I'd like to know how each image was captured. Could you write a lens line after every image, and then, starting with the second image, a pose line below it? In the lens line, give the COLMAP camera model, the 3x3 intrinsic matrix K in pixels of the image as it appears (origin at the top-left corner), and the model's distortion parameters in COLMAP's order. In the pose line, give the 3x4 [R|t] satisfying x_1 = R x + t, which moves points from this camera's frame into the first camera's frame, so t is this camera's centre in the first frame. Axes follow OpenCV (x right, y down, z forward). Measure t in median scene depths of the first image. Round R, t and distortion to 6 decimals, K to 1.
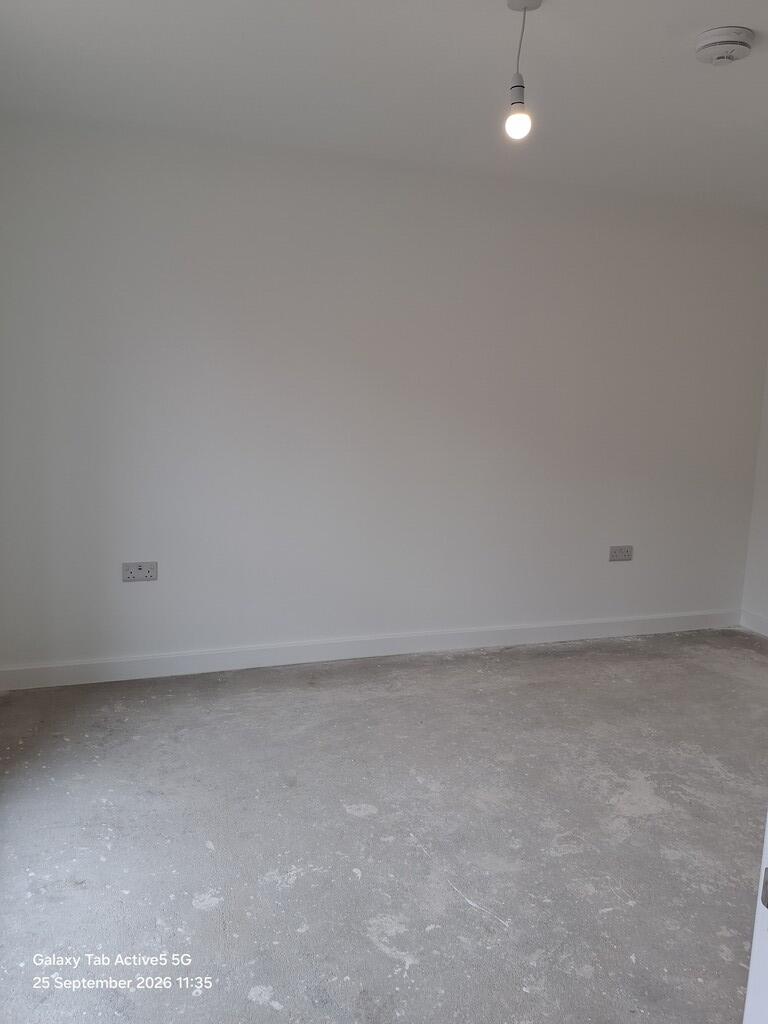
lens RADIAL K [[816.5, 0, 403.2], [0, 816.5, 508.4], [0, 0, 1]] dist [0.067506, -0.089206]
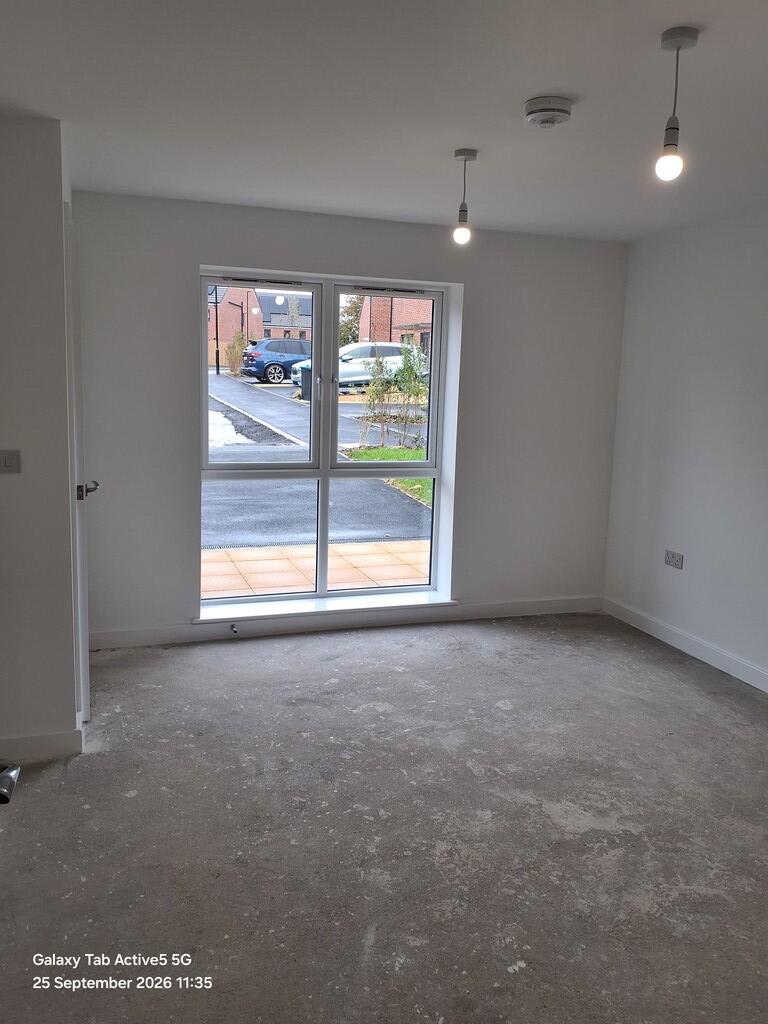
lens RADIAL K [[816.5, 0, 379.2], [0, 816.5, 514.7], [0, 0, 1]] dist [0.067506, -0.089206]
pose [[-0.043147, 0.126014, -0.991090, 1.192749], [-0.195677, 0.971734, 0.132072, -0.087924], [0.979719, 0.199632, -0.017270, 0.675631]]
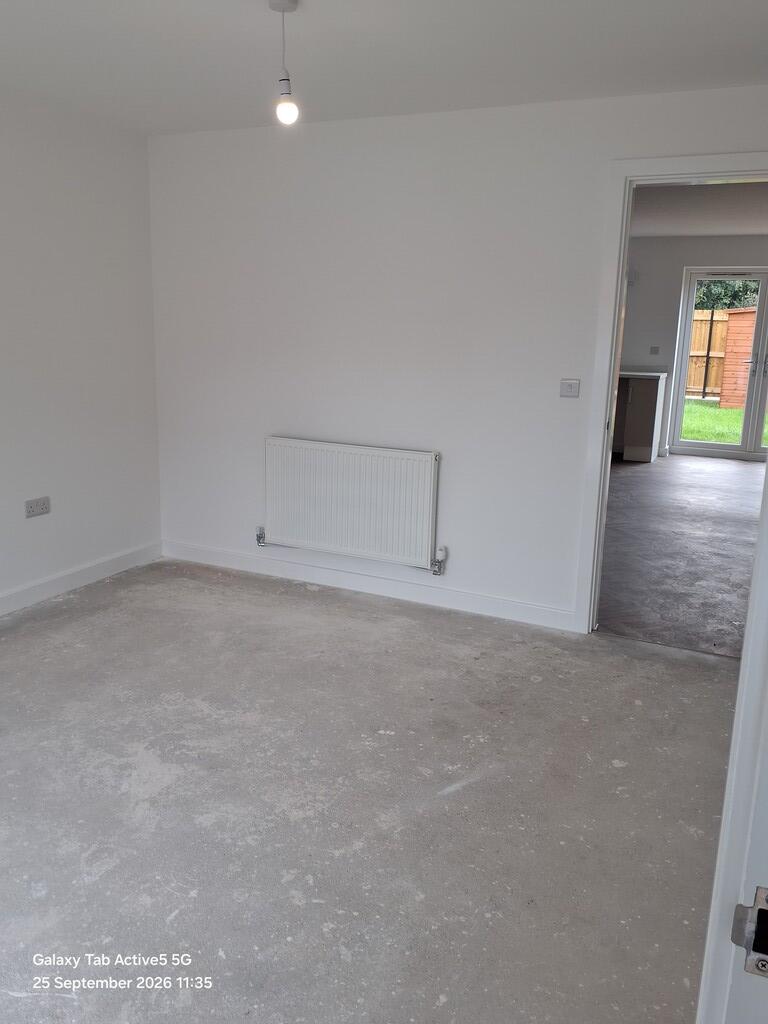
lens RADIAL K [[816.5, 0, 373.7], [0, 816.5, 506.3], [0, 0, 1]] dist [0.067506, -0.089206]
pose [[0.730241, -0.175374, 0.660297, -0.082813], [0.114558, 0.984239, 0.134719, -0.035815], [-0.673516, -0.022735, 0.738823, 0.151074]]
